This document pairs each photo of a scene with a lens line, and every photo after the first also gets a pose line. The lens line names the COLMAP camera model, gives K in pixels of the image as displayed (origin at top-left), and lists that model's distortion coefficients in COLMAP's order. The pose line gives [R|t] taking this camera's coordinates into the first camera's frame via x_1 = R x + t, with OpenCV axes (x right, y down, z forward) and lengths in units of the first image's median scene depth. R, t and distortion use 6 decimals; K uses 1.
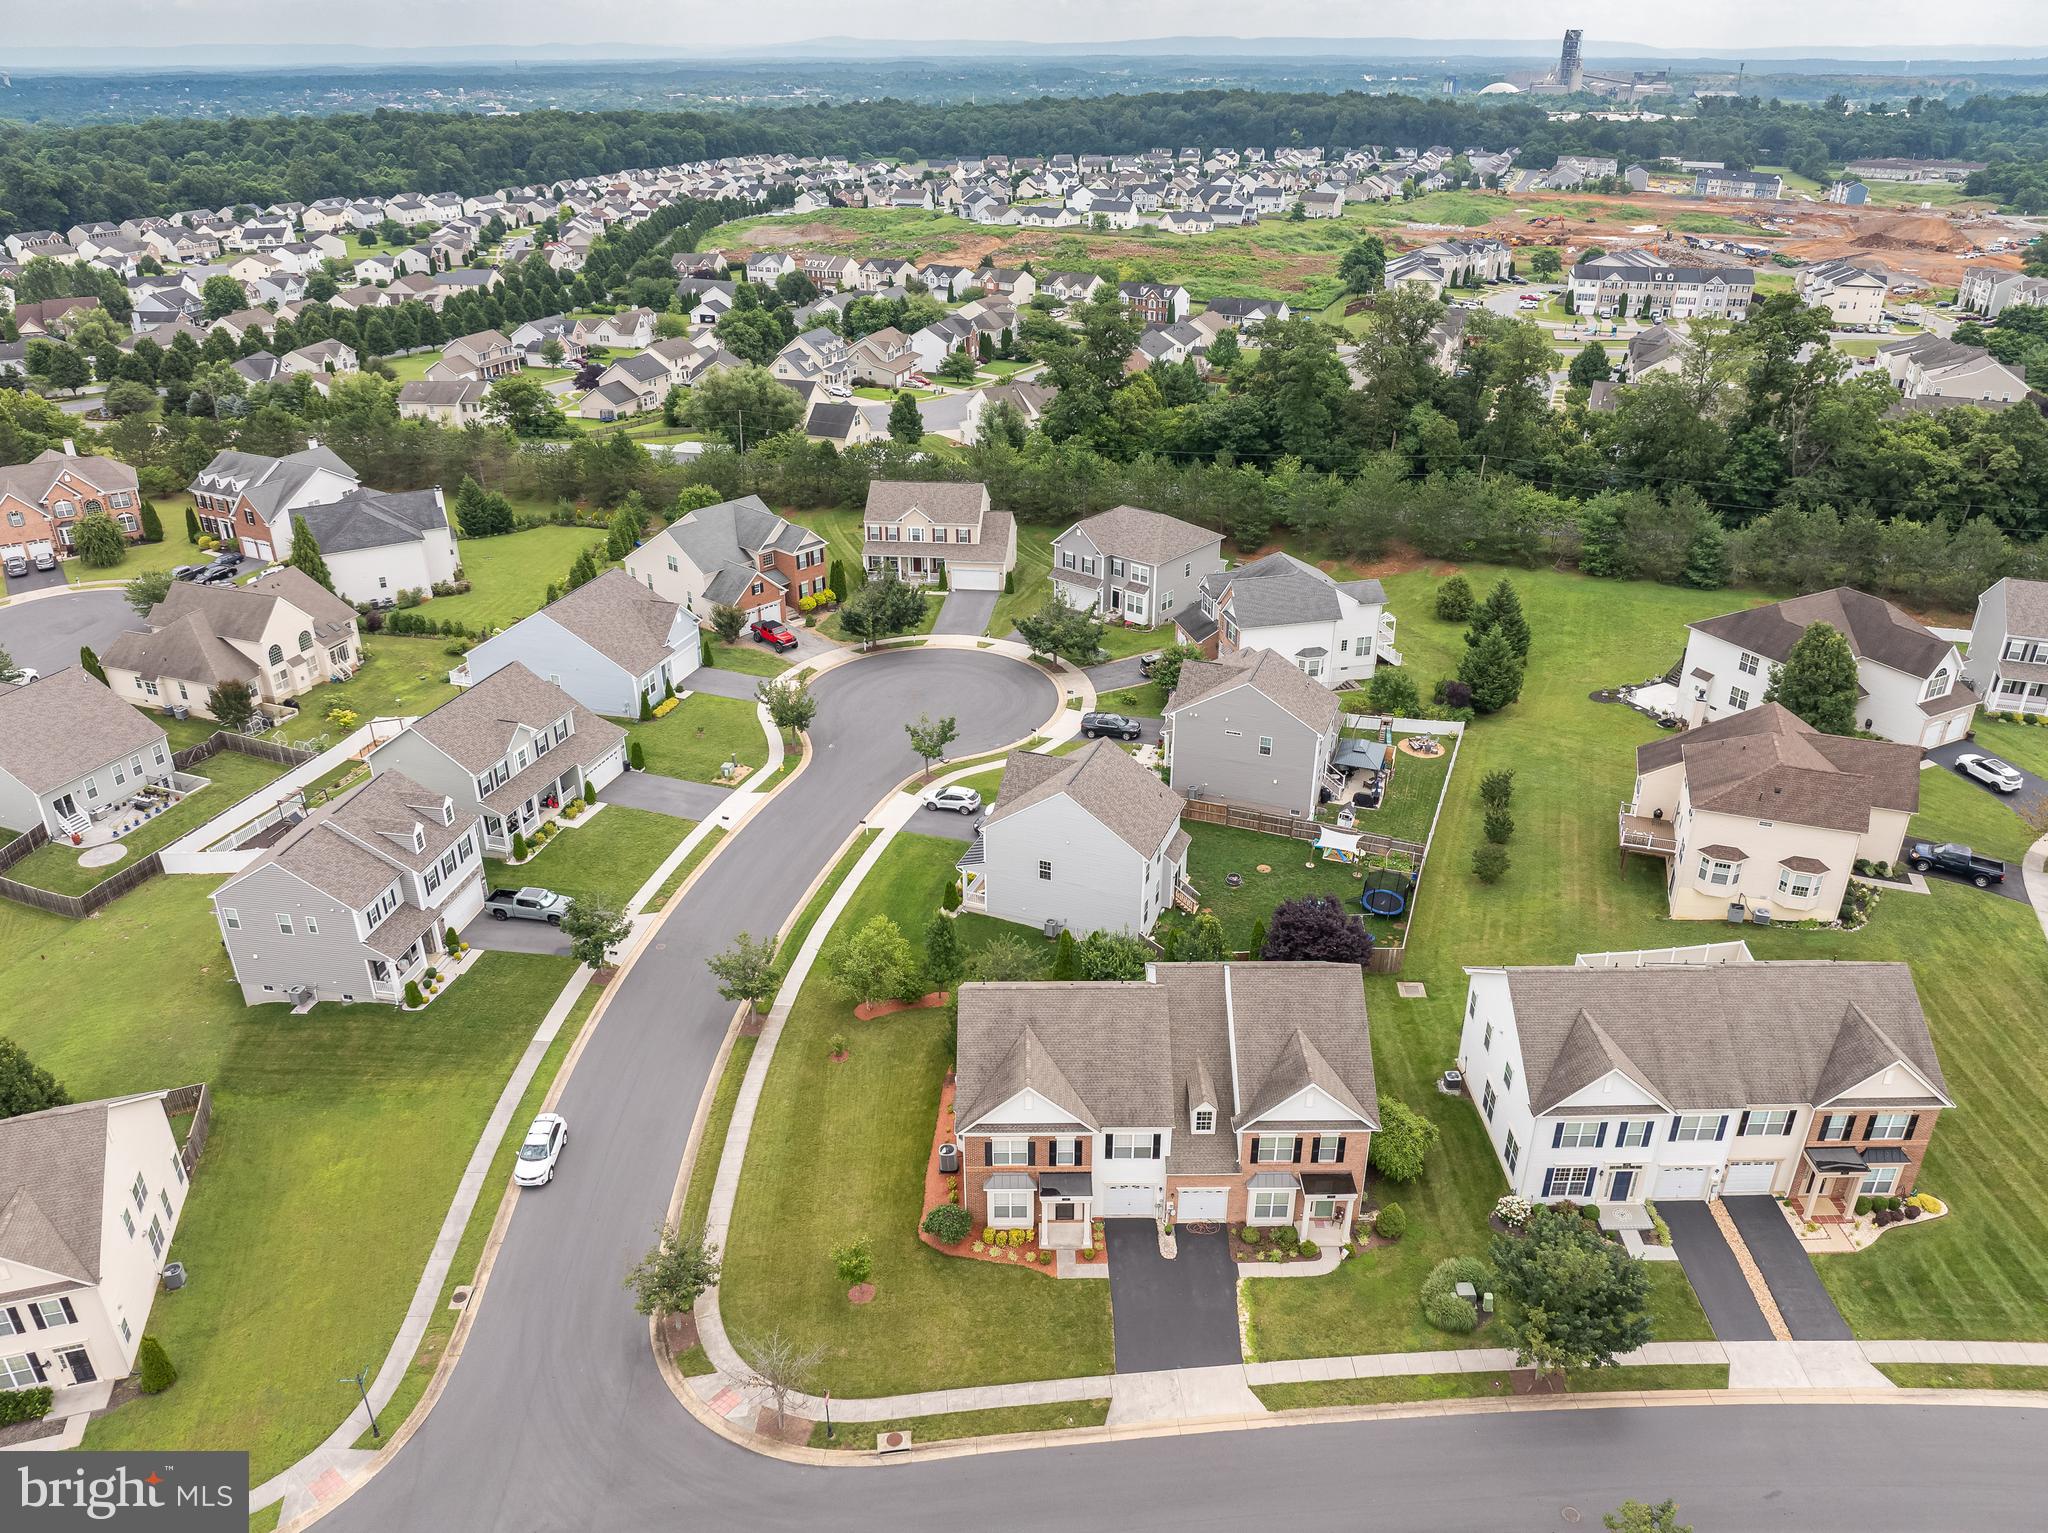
lens RADIAL K [[1451.6, 0, 1027.3], [0, 1451.6, 762.1], [0, 0, 1]] dist [-0.040708, 0.009847]
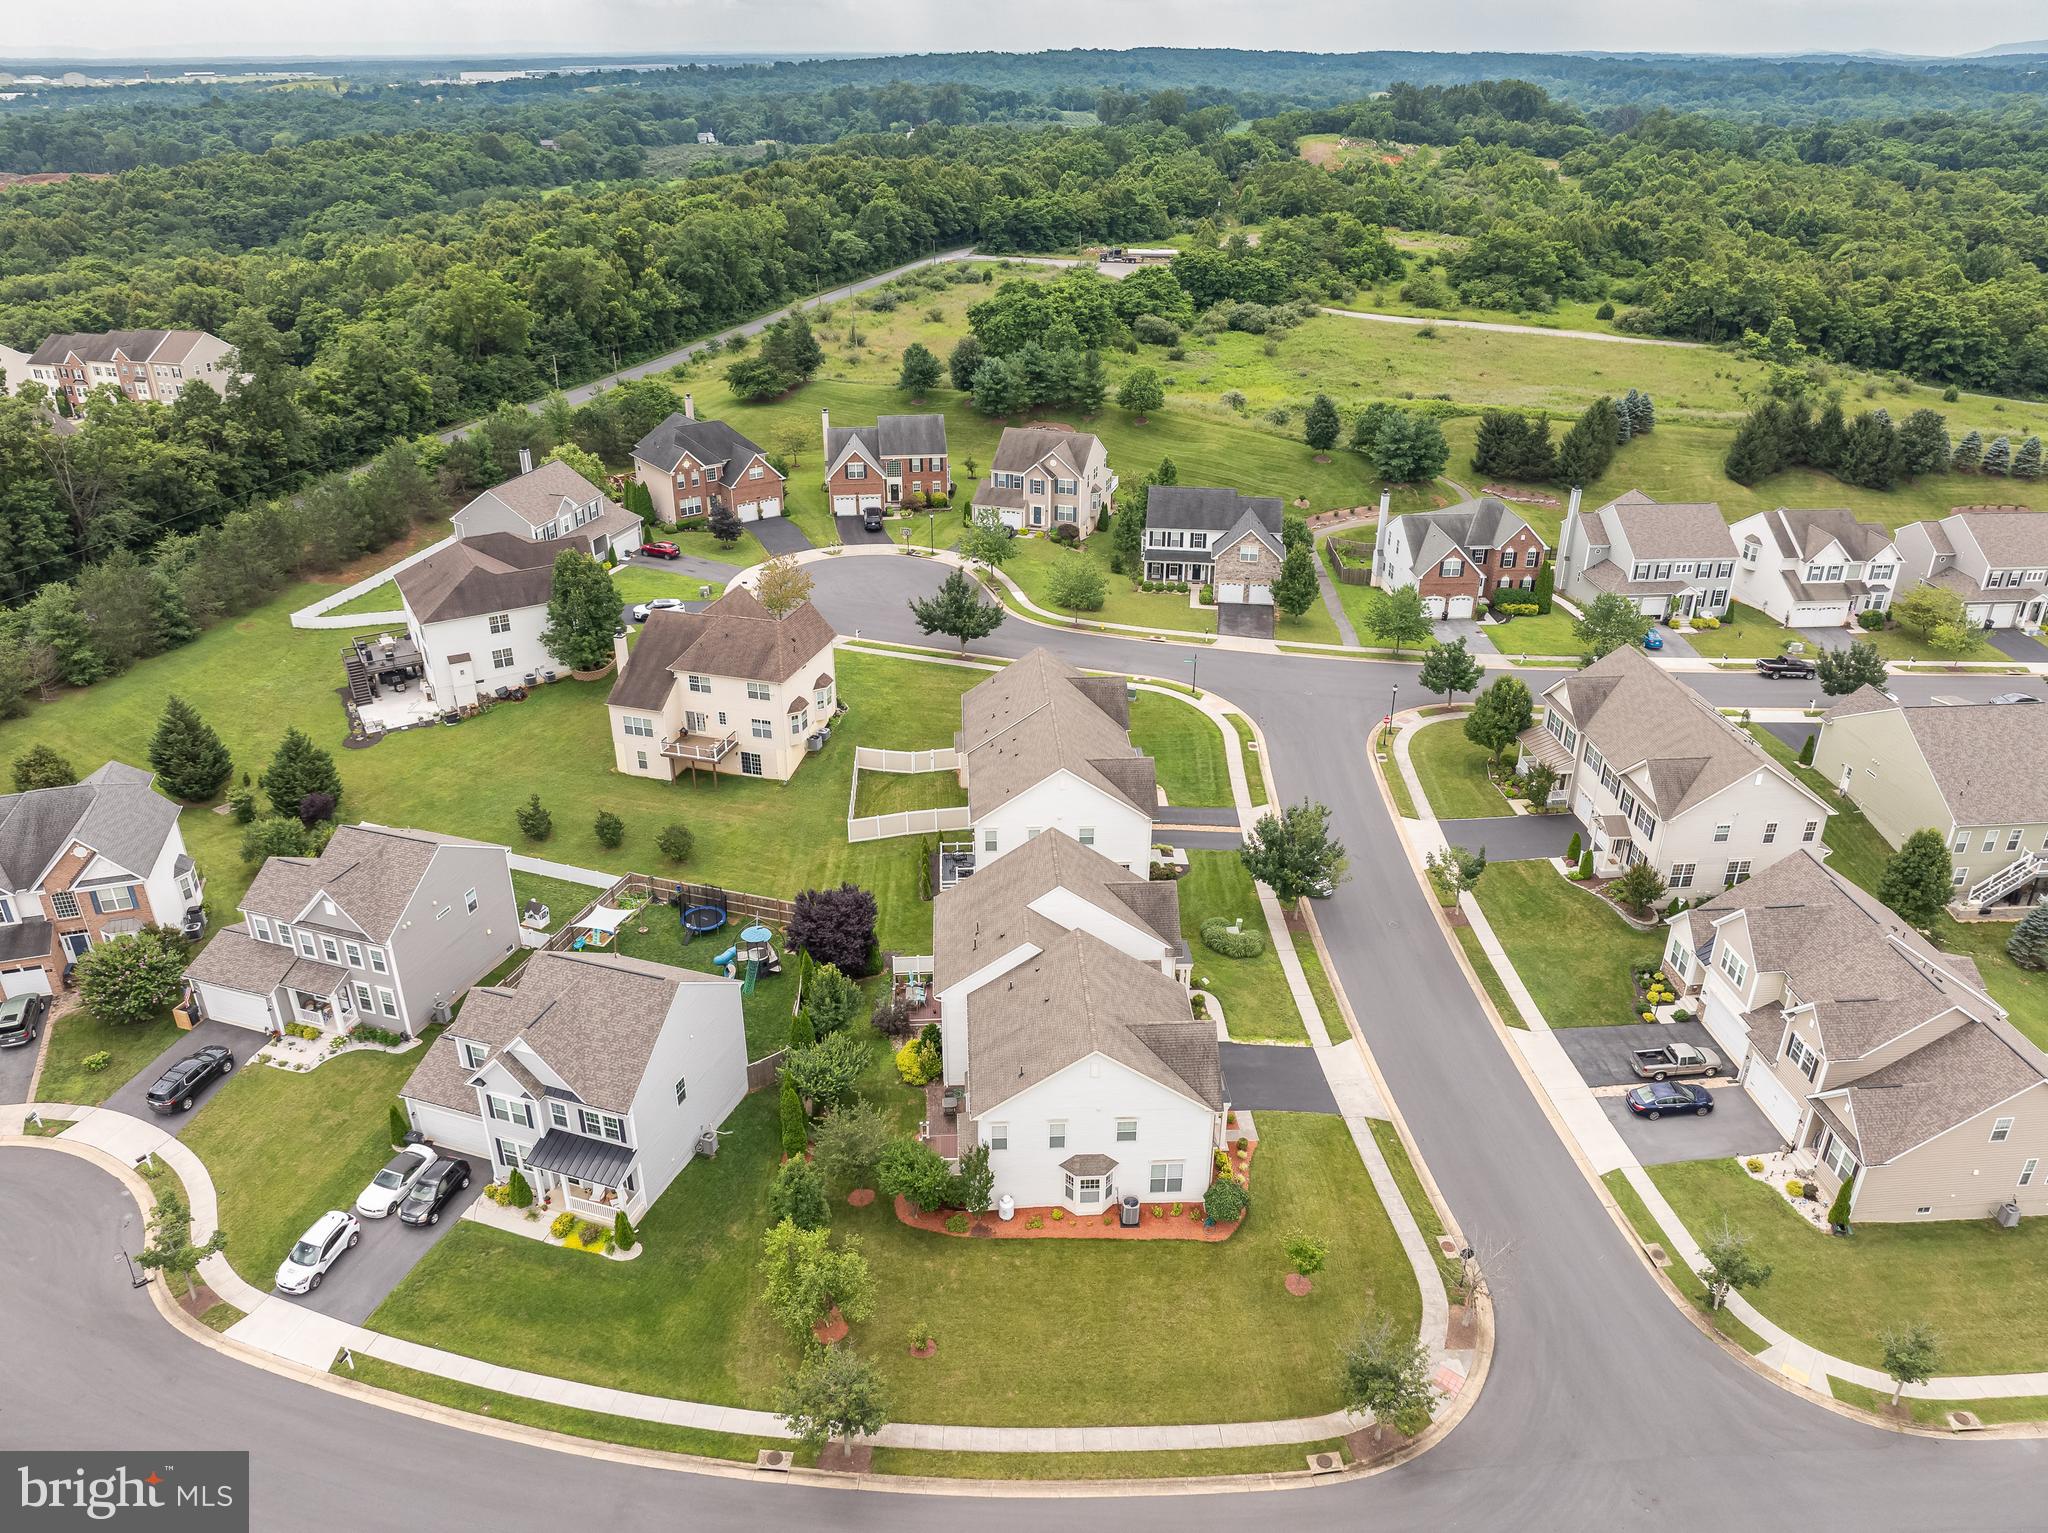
lens RADIAL K [[1451.6, 0, 1027.3], [0, 1451.6, 762.1], [0, 0, 1]] dist [-0.040708, 0.009847]
pose [[-0.048677, -0.443164, 0.895118, -0.516196], [0.441012, 0.794556, 0.417359, -0.259996], [-0.896180, 0.415074, 0.156764, 0.524903]]
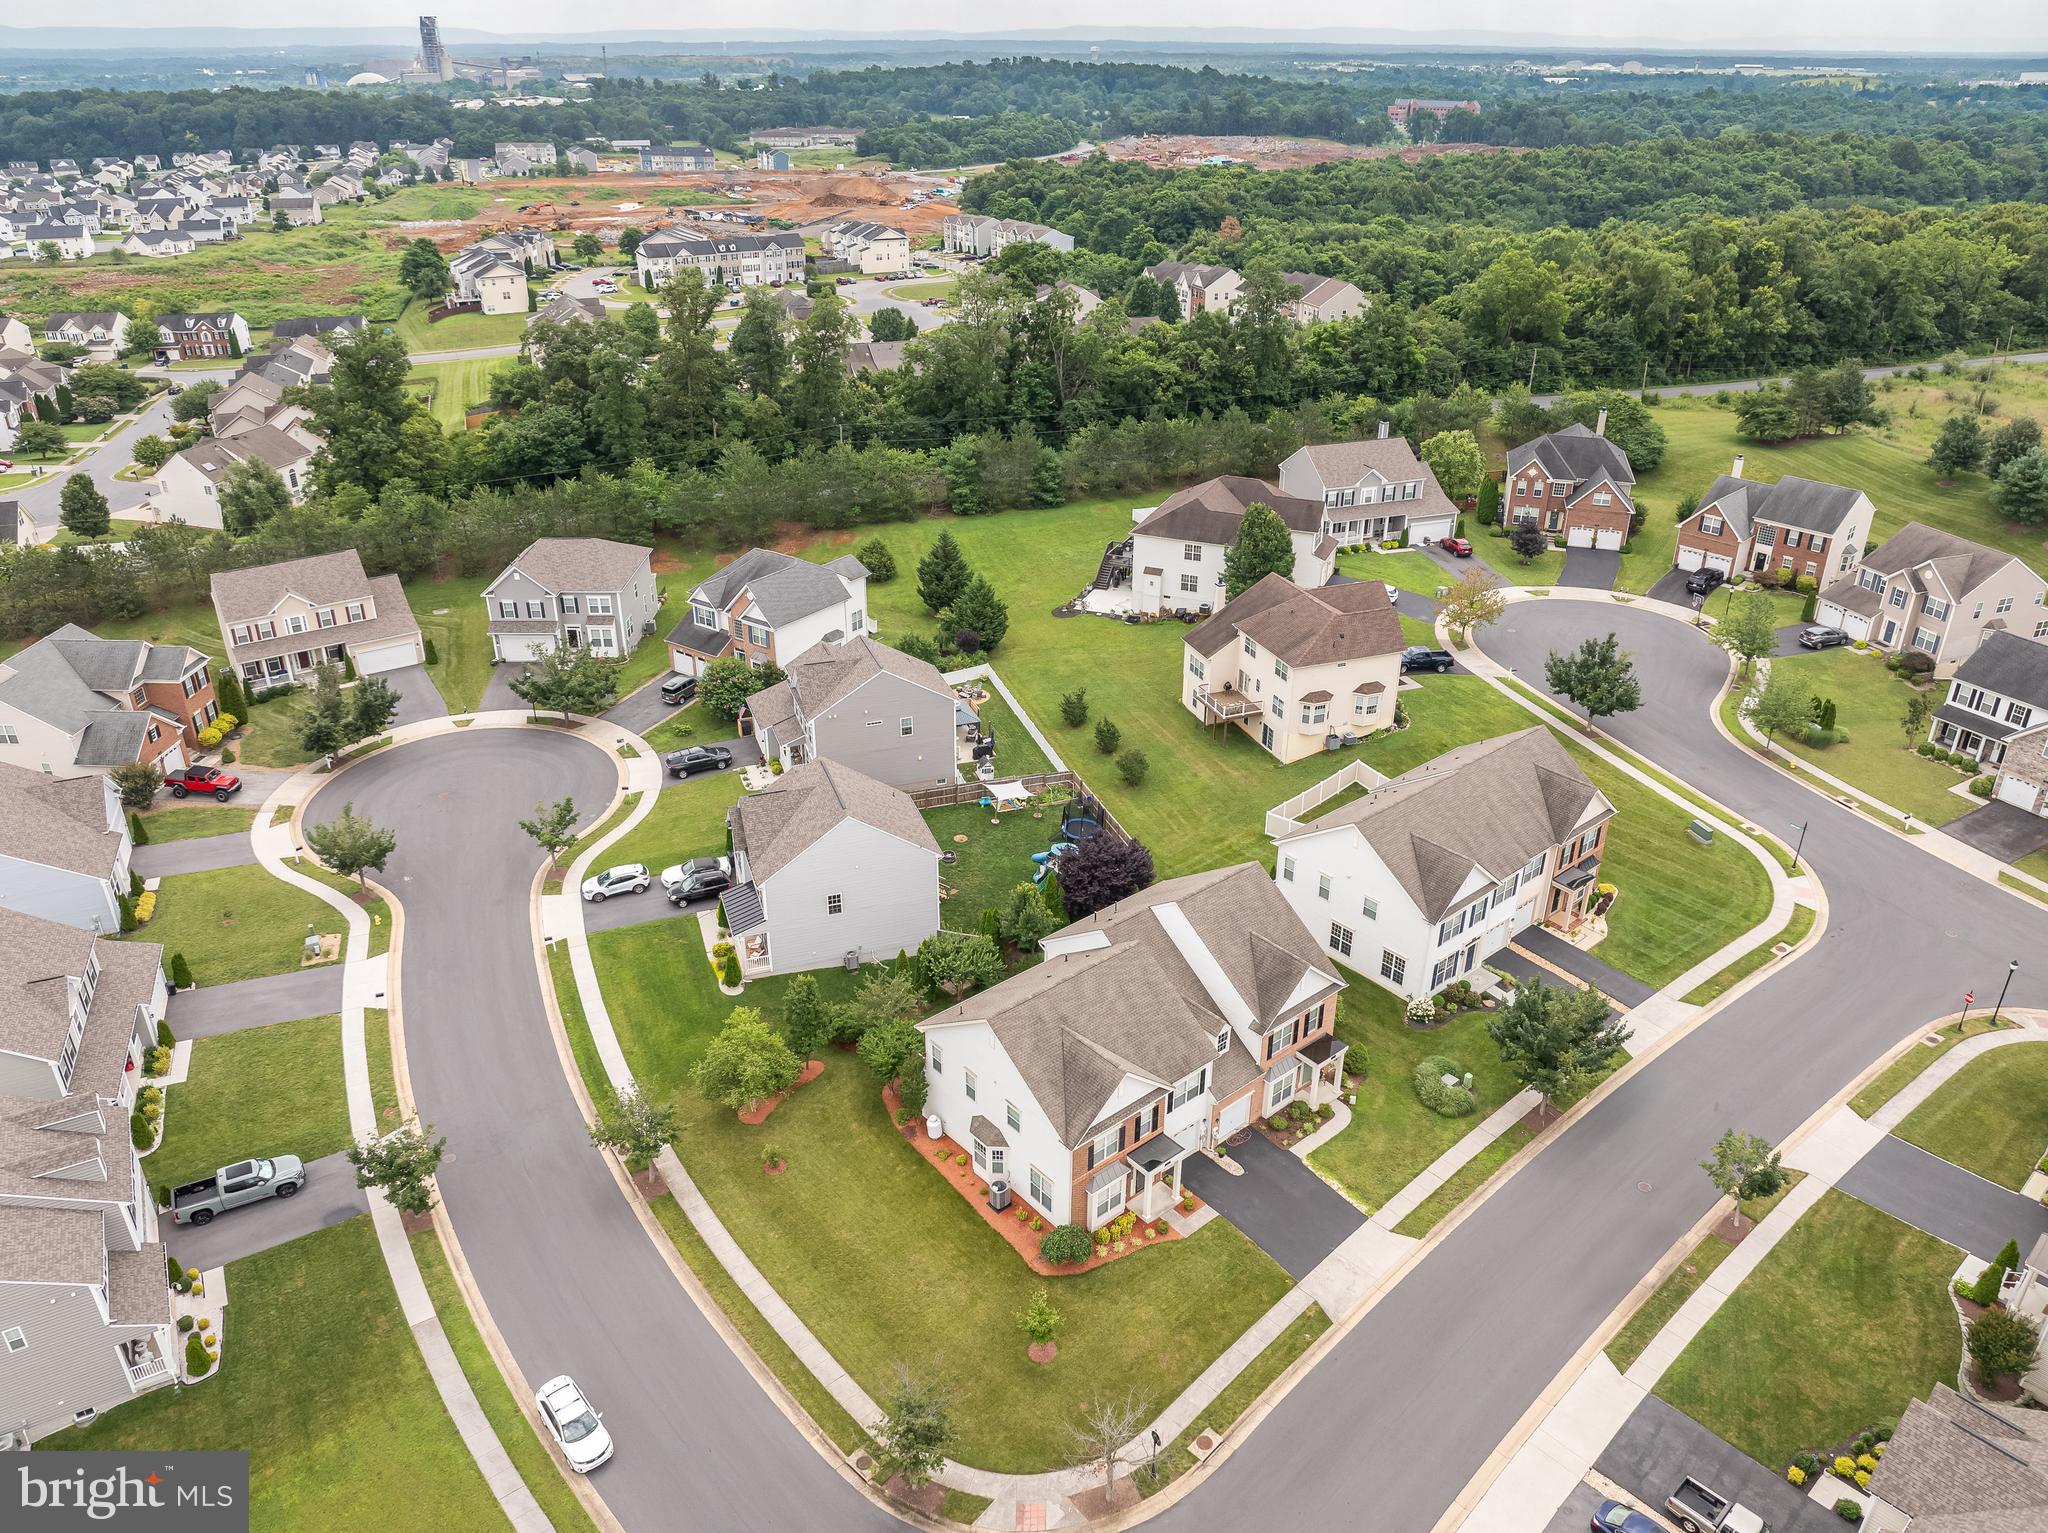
lens RADIAL K [[1449.6, 0, 1030.0], [0, 1449.6, 763.2], [0, 0, 1]] dist [-0.028926, -0.022646]
pose [[0.764722, -0.286547, 0.577141, -0.340699], [0.281453, 0.954260, 0.100854, -0.060663], [-0.579642, 0.085313, 0.810393, 0.123162]]
